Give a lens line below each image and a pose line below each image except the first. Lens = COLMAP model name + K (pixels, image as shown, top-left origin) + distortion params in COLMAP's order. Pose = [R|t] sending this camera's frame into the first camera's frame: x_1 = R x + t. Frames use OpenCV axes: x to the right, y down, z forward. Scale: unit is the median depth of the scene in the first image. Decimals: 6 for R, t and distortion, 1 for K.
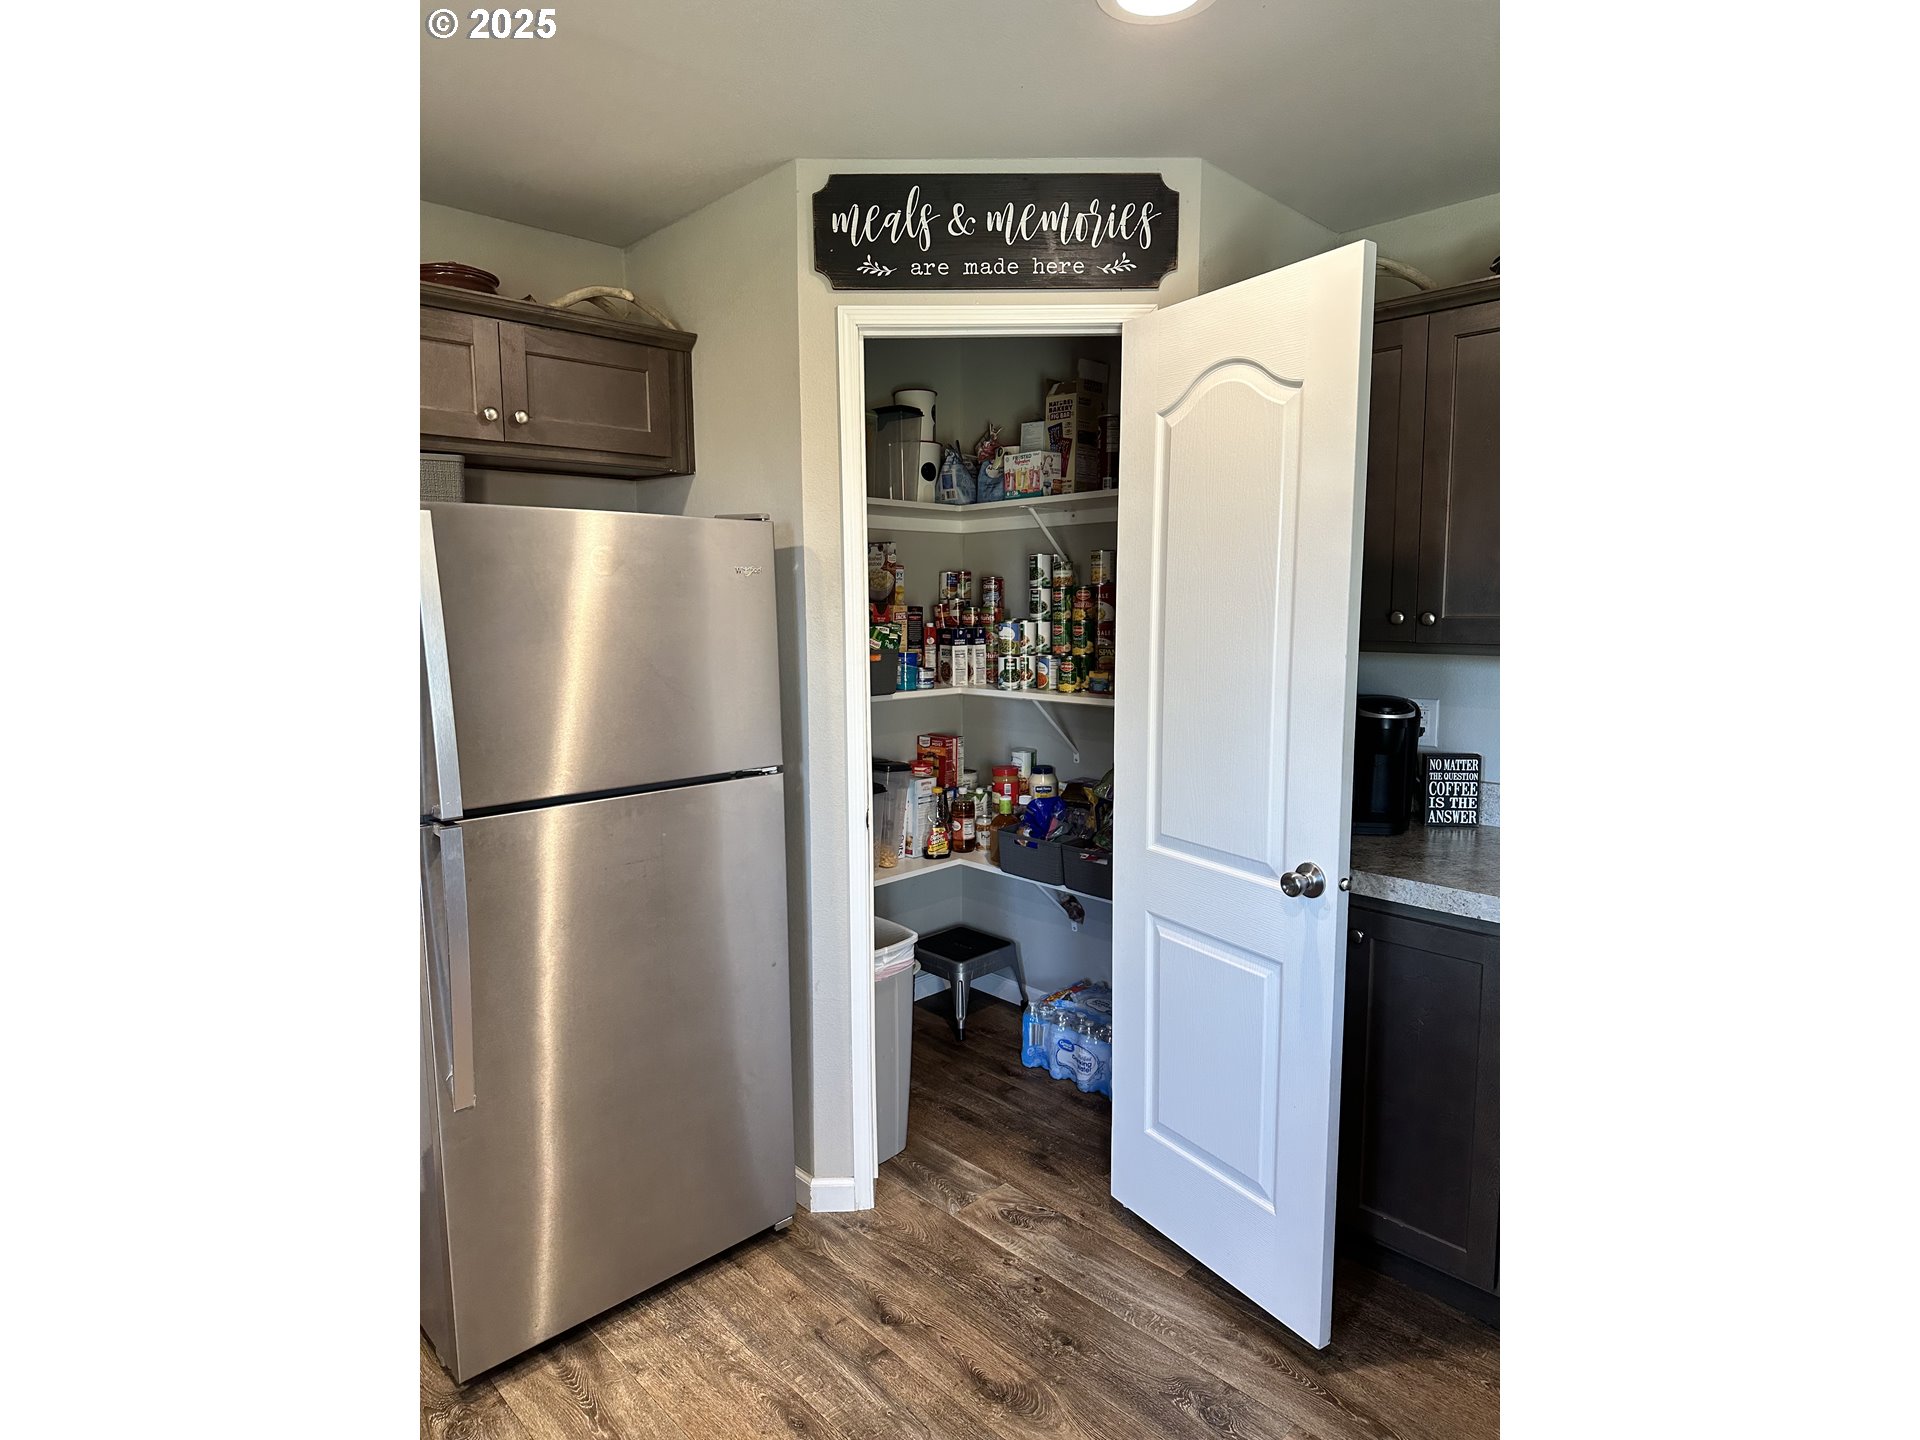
lens RADIAL K [[1052.7, 0, 960.9], [0, 1052.7, 705.4], [0, 0, 1]] dist [-0.040662, 0.017847]
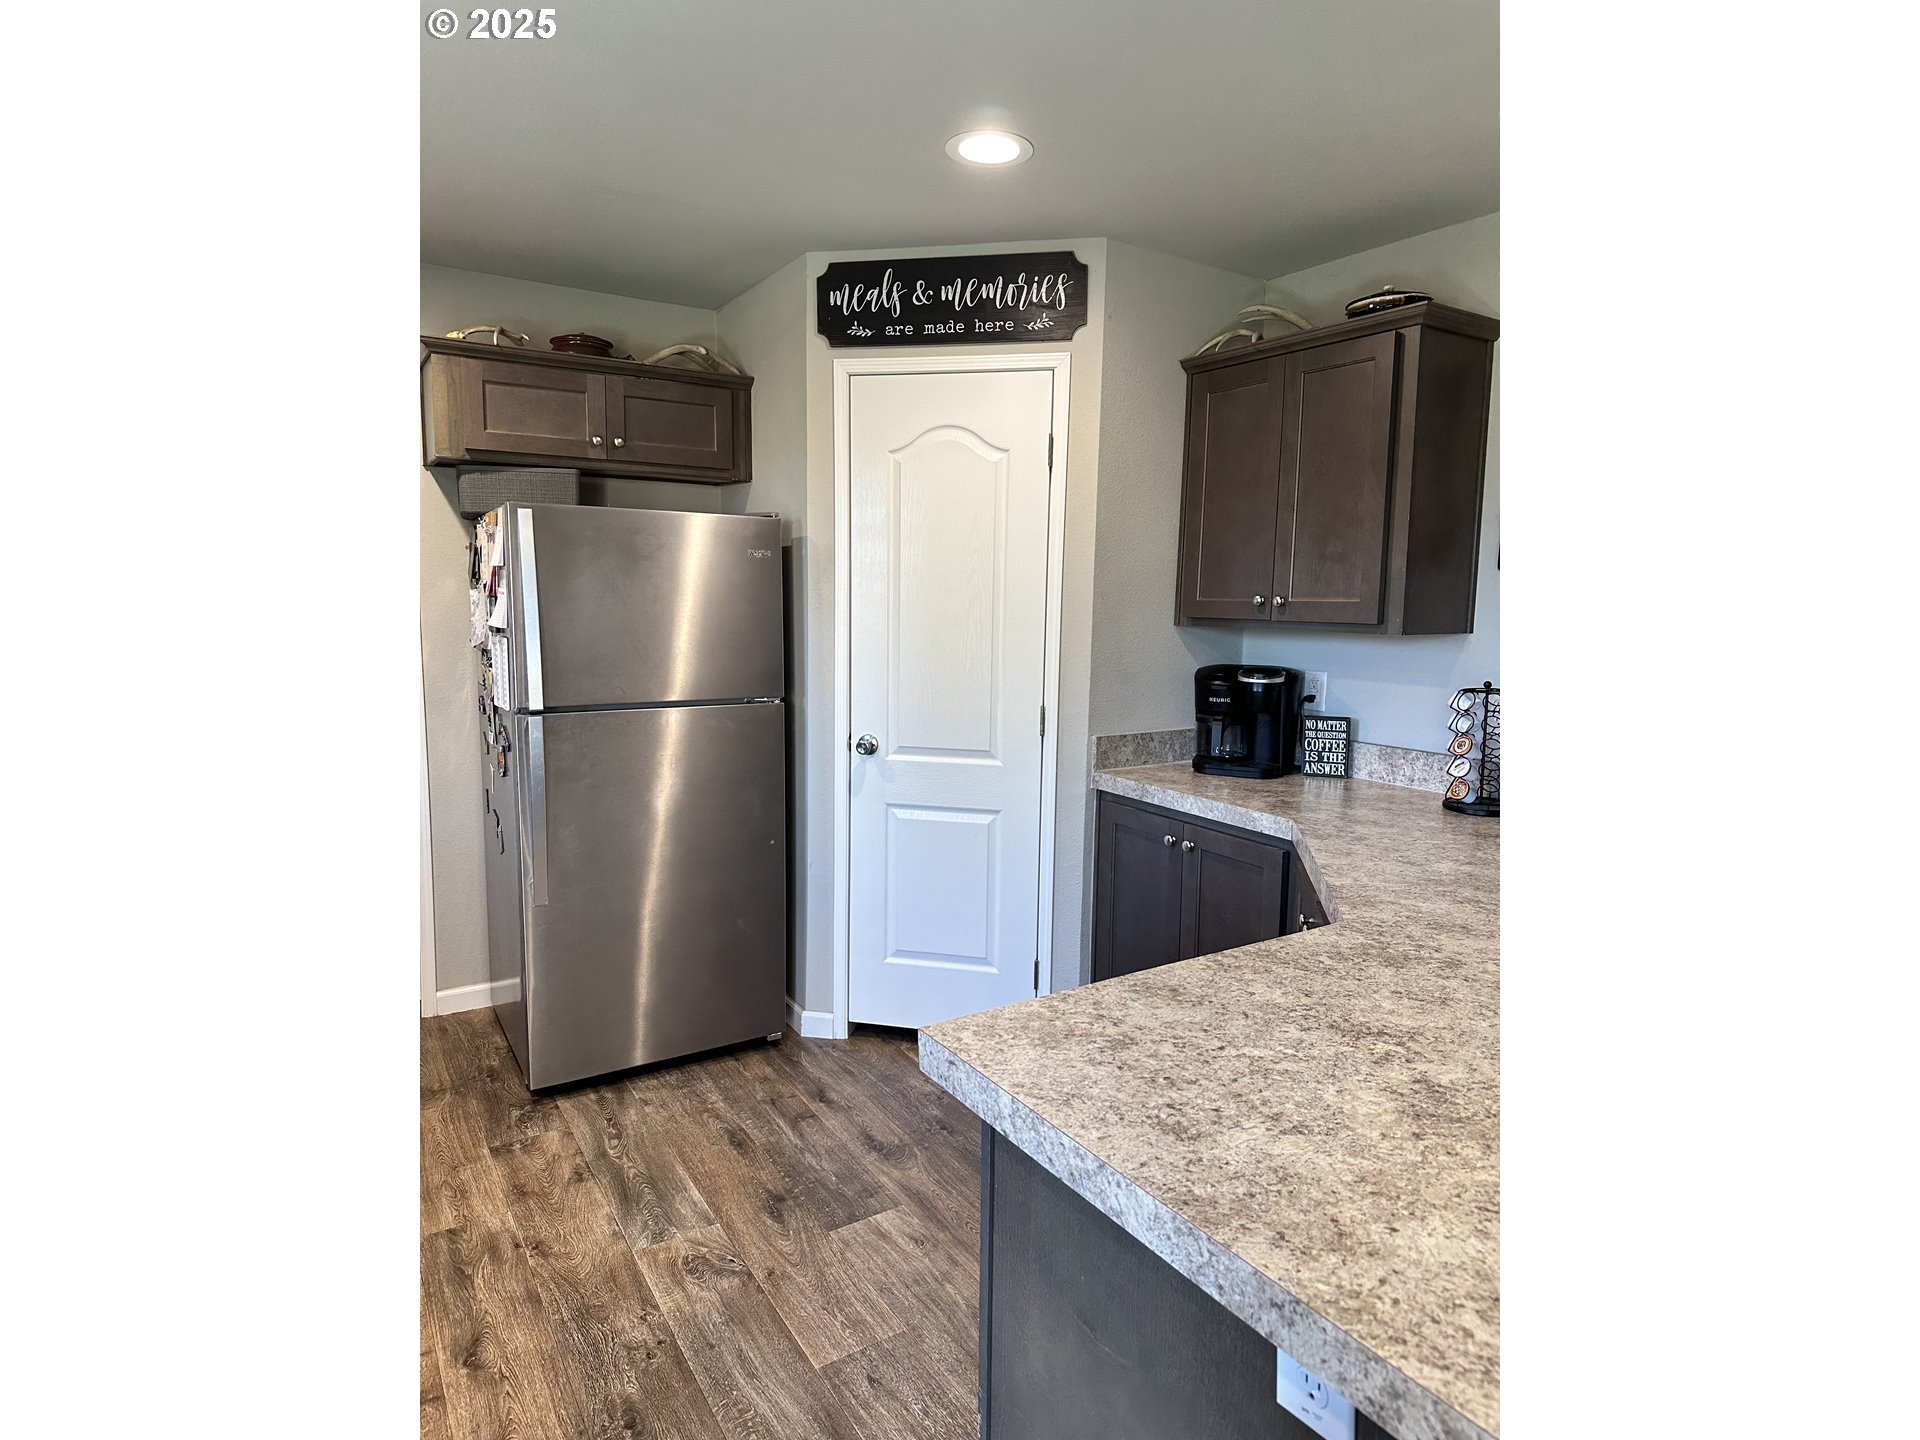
lens RADIAL K [[1052.7, 0, 960.9], [0, 1052.7, 705.4], [0, 0, 1]] dist [-0.040662, 0.017847]
pose [[0.977623, 0.045302, -0.205430, 0.346205], [-0.044240, 0.998973, 0.009762, 0.046072], [0.205661, -0.000456, 0.978623, -0.297307]]
